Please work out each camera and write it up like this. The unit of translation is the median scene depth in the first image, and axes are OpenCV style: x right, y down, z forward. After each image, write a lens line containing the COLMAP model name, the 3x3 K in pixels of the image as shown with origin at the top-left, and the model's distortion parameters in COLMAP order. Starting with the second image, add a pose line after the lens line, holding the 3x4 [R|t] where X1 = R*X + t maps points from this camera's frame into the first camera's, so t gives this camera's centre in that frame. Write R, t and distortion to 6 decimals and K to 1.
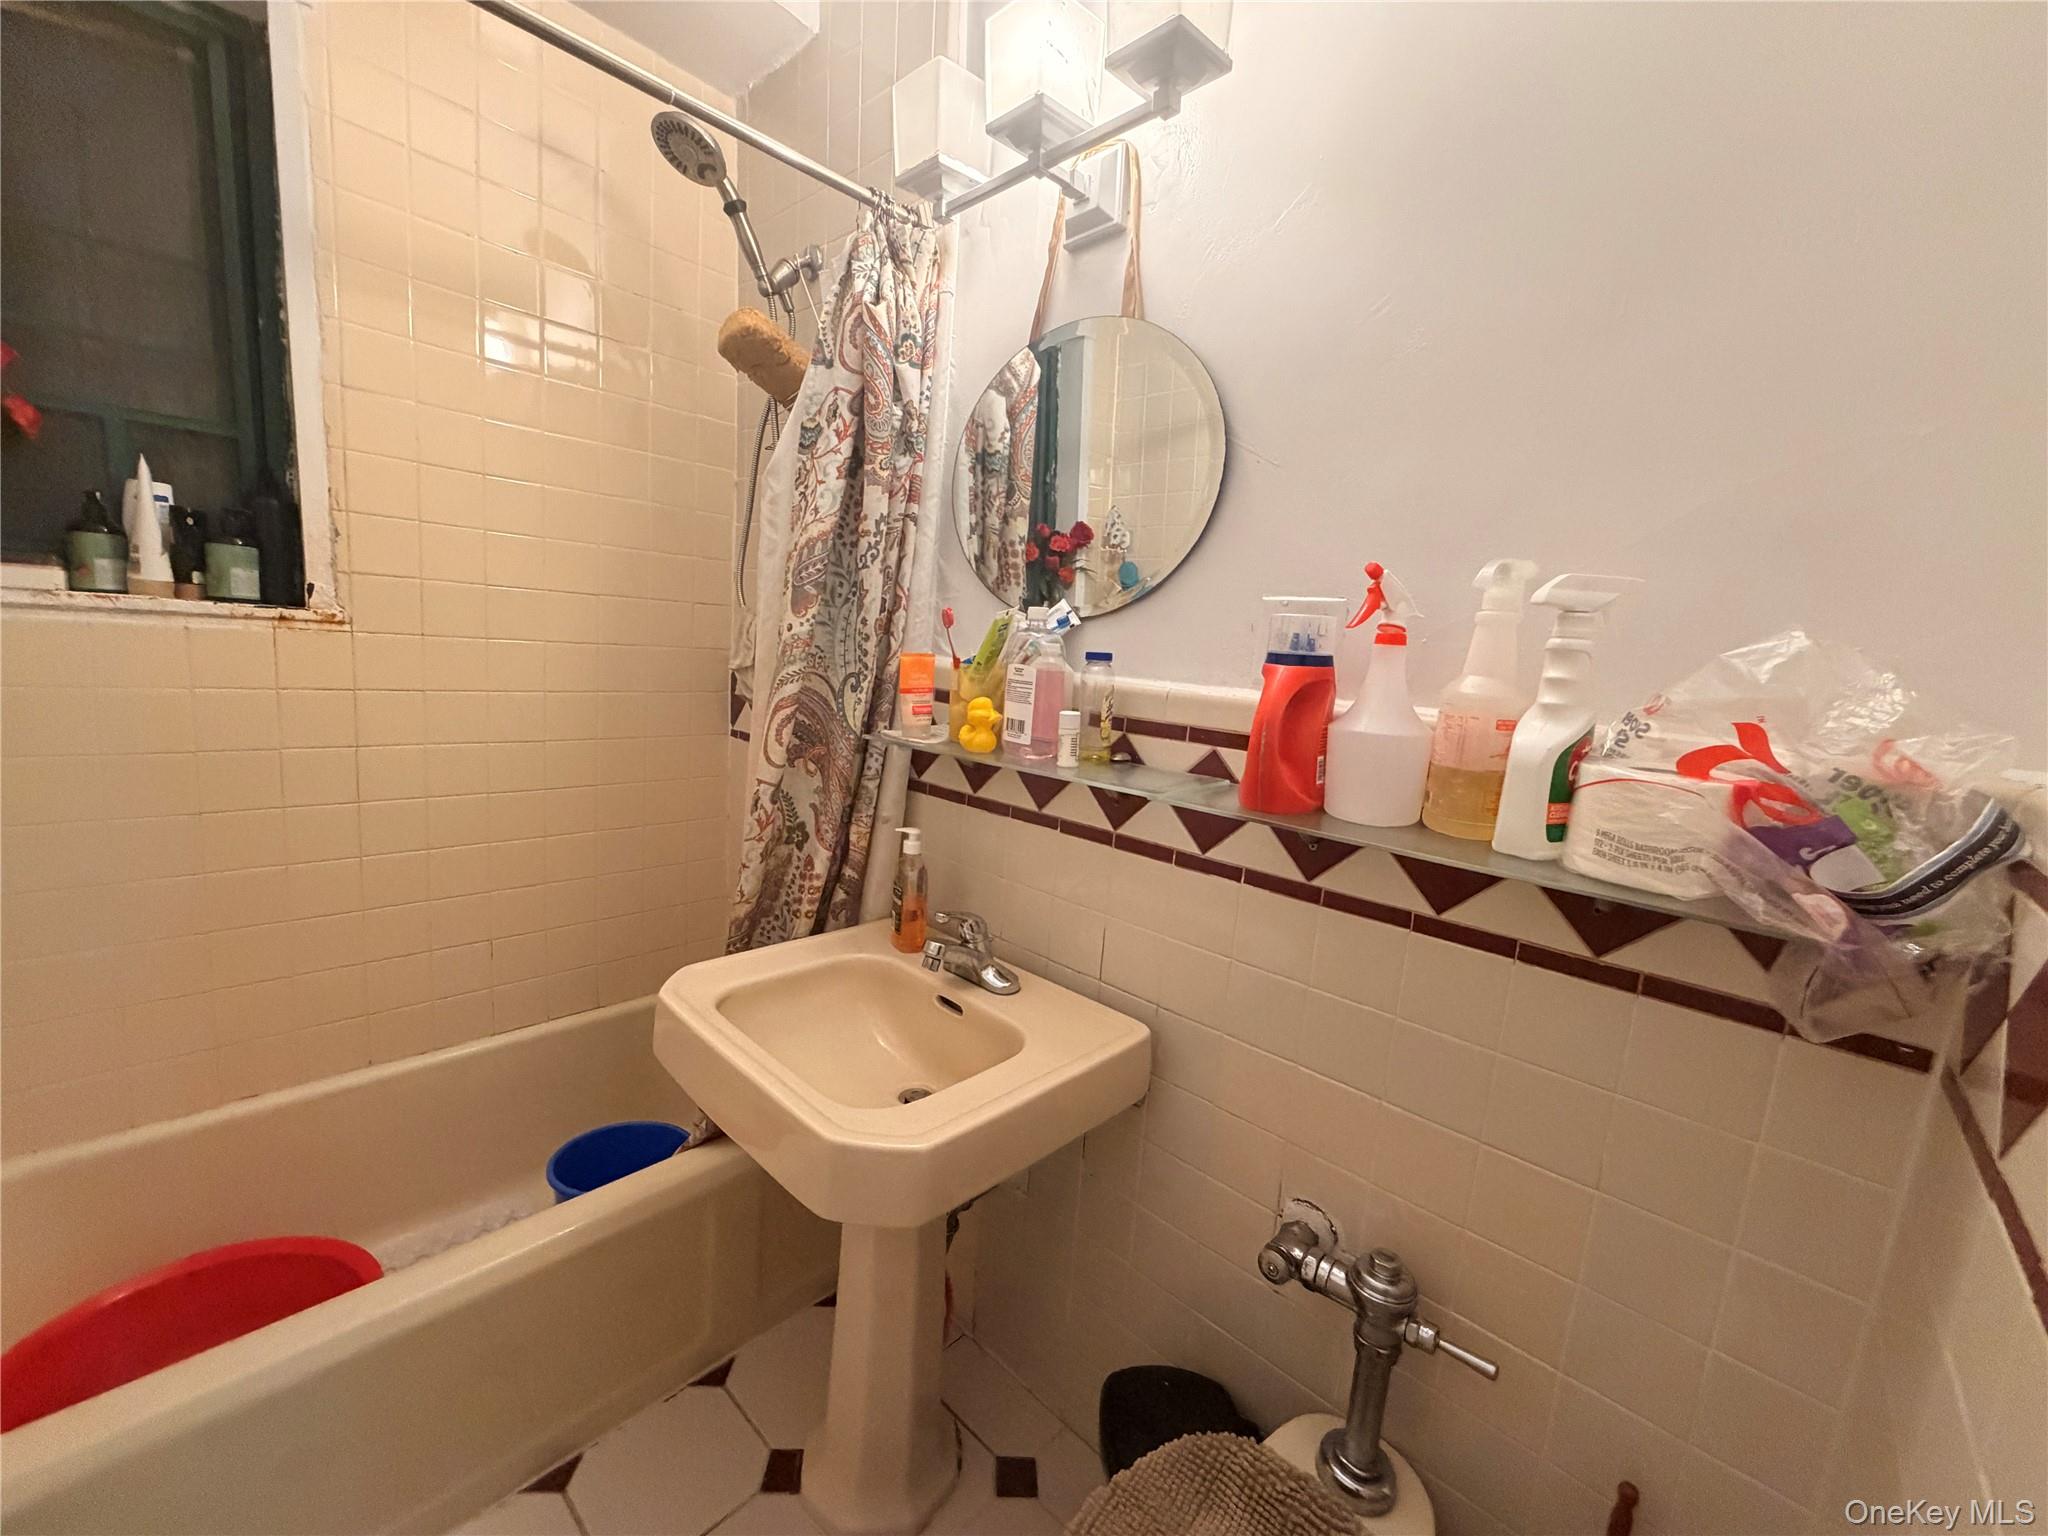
lens RADIAL K [[813.3, 0, 1024.0], [0, 813.3, 768.0], [0, 0, 1]] dist [-0.000995, -0.000033]
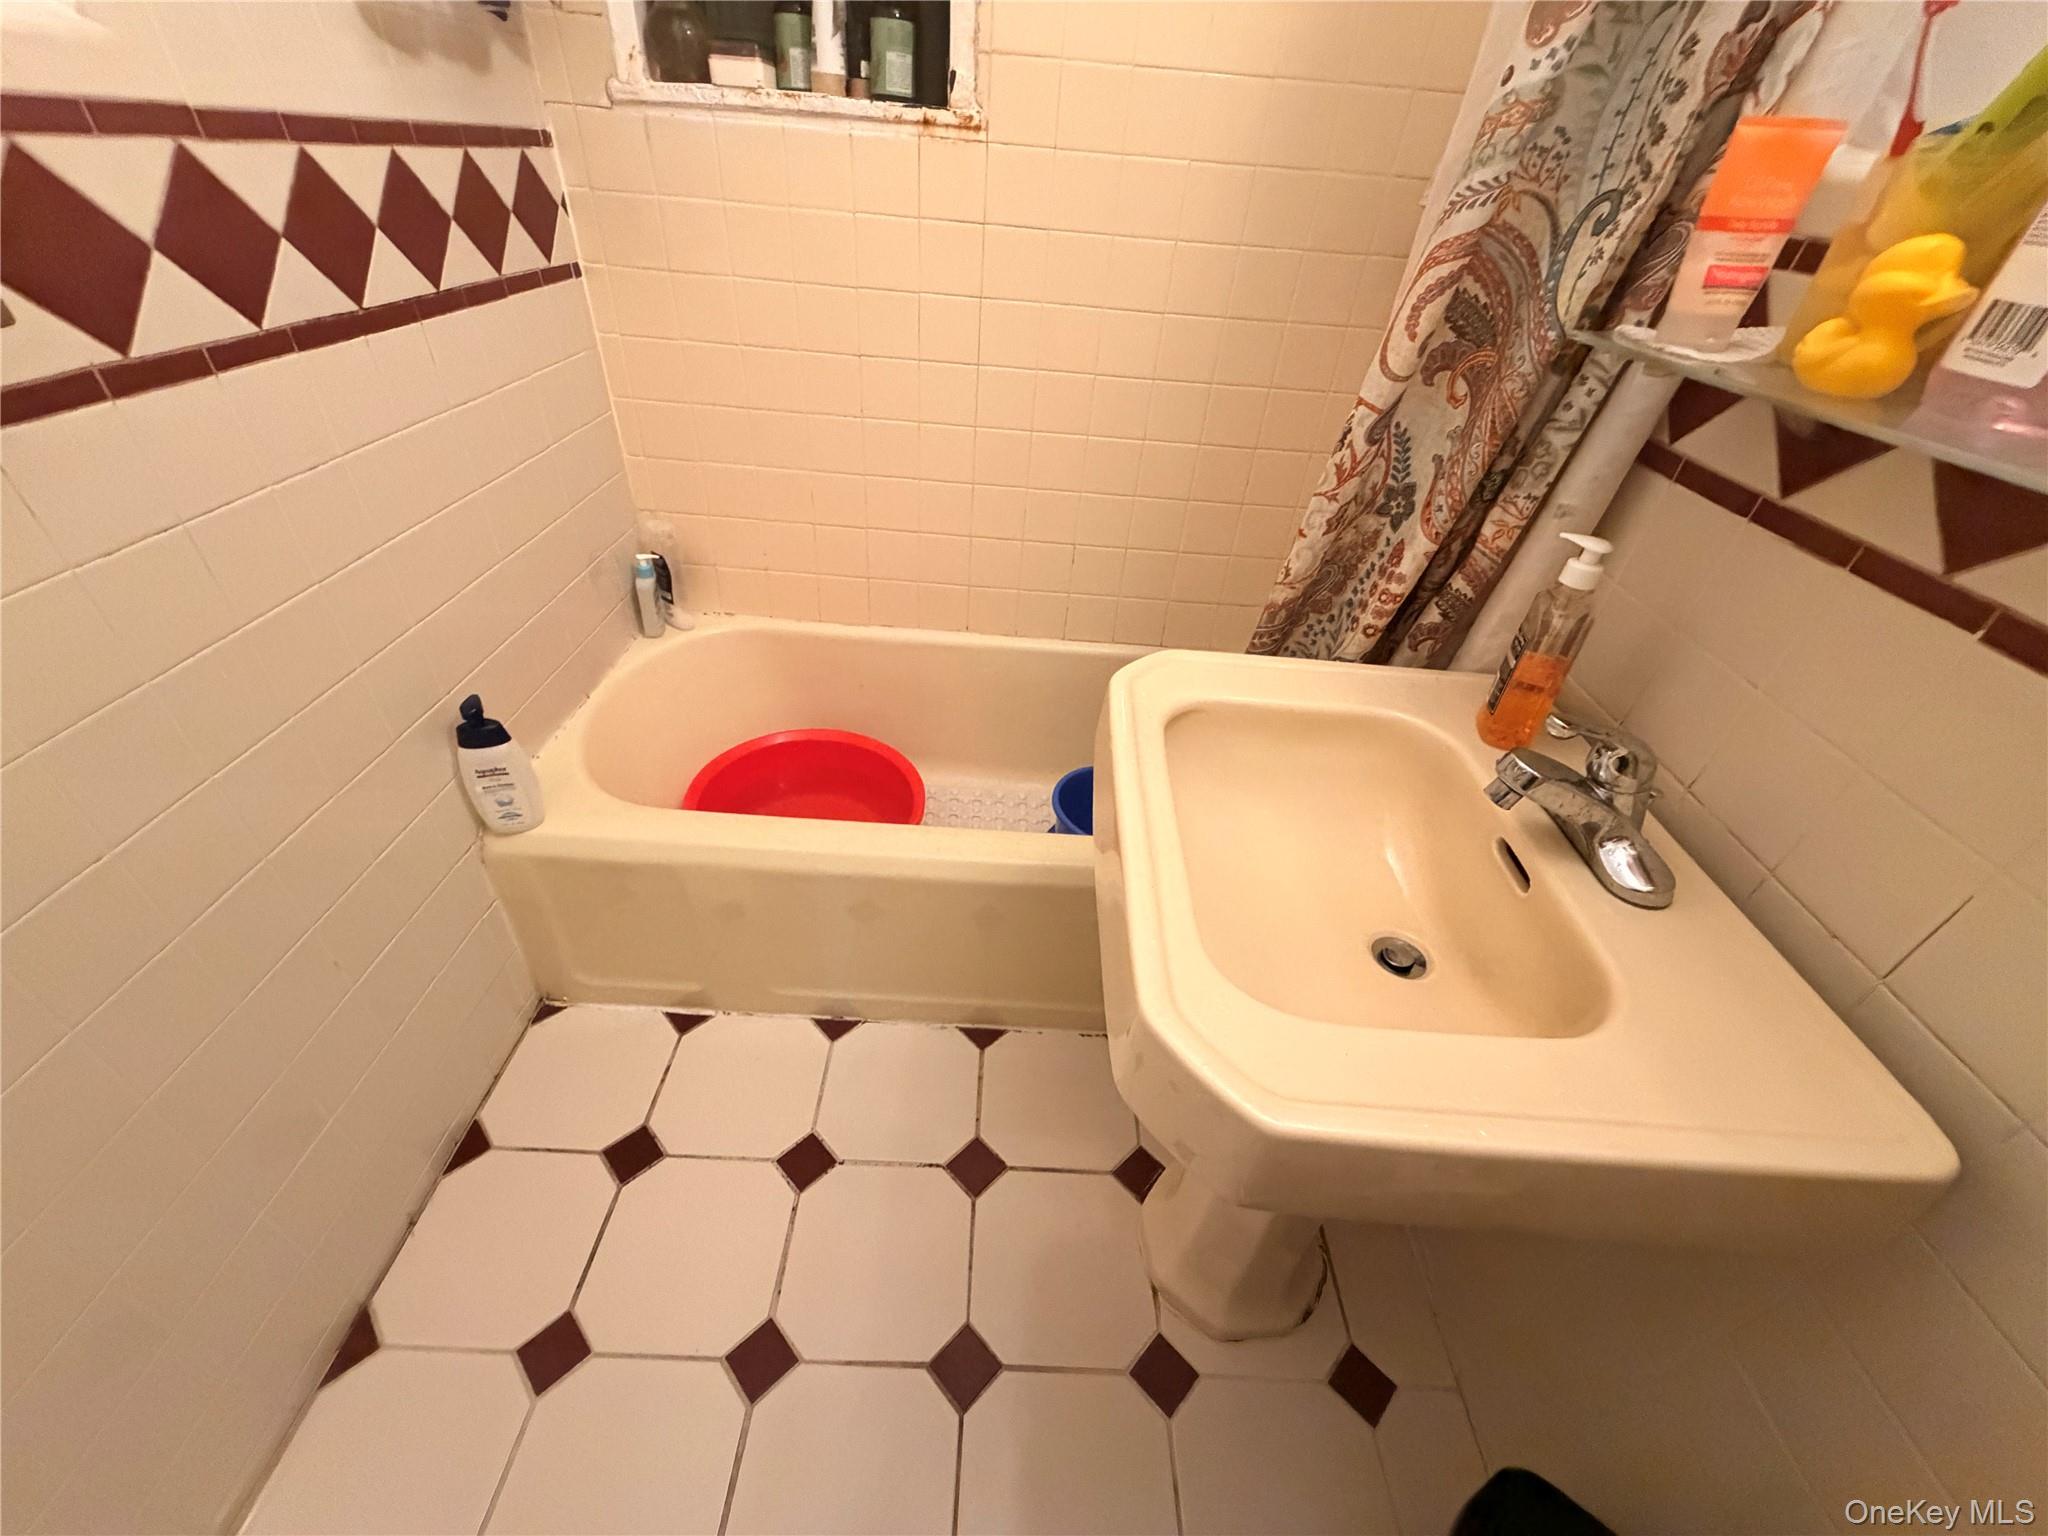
lens RADIAL K [[813.3, 0, 1024.0], [0, 813.3, 768.0], [0, 0, 1]] dist [-0.000995, -0.000033]
pose [[0.668042, 0.423804, -0.611645, -0.000008], [-0.130153, 0.875844, 0.464712, 0.006923], [0.732653, -0.230840, 0.640260, 0.344850]]
